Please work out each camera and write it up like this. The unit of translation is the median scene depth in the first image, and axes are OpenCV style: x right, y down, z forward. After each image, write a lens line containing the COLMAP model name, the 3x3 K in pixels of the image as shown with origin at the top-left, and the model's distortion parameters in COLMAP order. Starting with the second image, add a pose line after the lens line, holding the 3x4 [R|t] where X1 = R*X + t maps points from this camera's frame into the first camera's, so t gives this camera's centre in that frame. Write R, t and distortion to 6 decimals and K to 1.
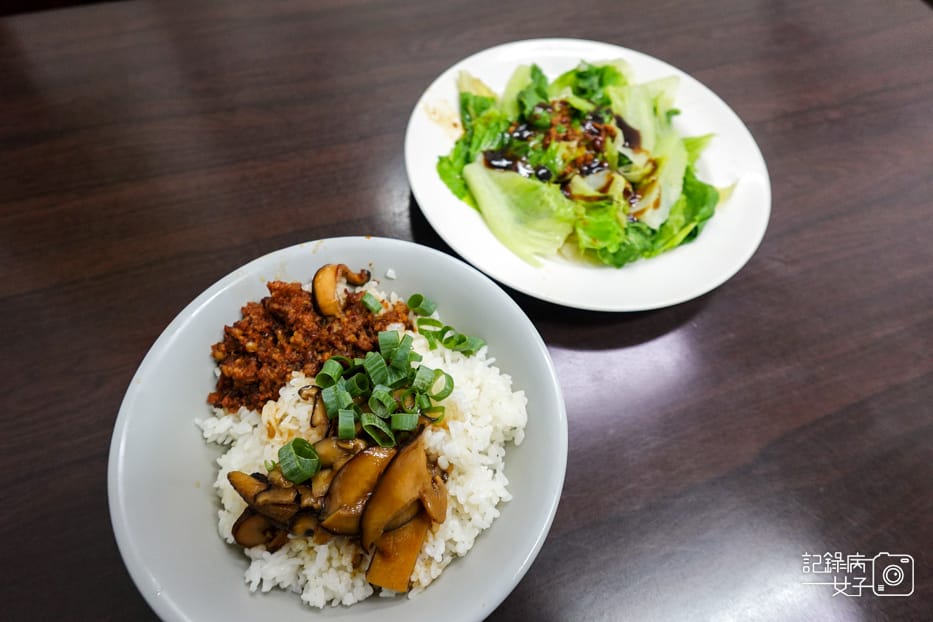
lens RADIAL K [[461.6, 0, 462.1], [0, 461.6, 310.3], [0, 0, 1]] dist [-0.003111, 0.000061]
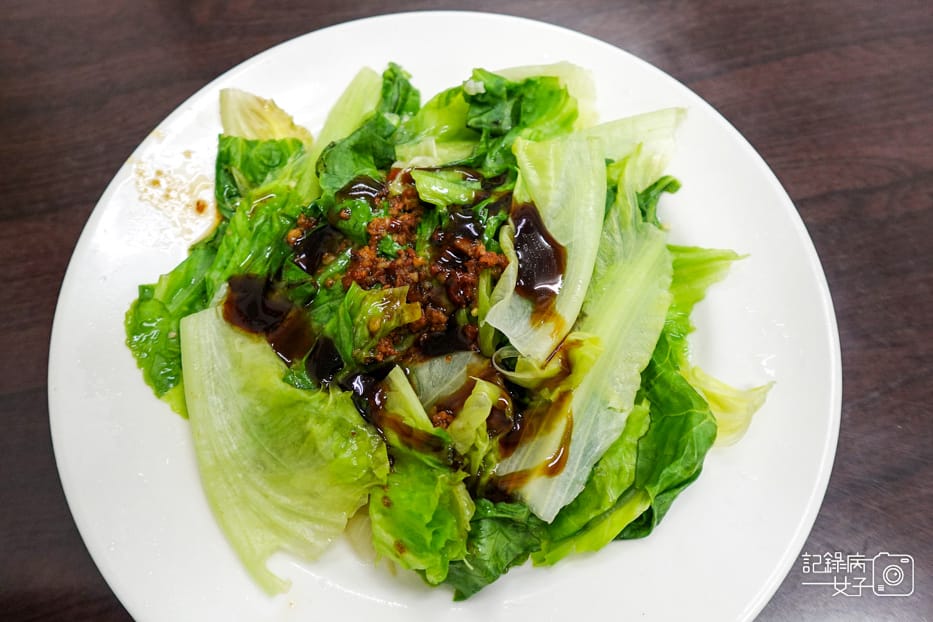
lens RADIAL K [[535.3, 0, 466.5], [0, 535.3, 311.0], [0, 0, 1]] dist [0.002571, 0.001758]
pose [[0.996329, 0.057288, -0.063615, 0.330805], [-0.050410, 0.993203, 0.104910, -0.387227], [0.069192, -0.101318, 0.992445, 0.464014]]
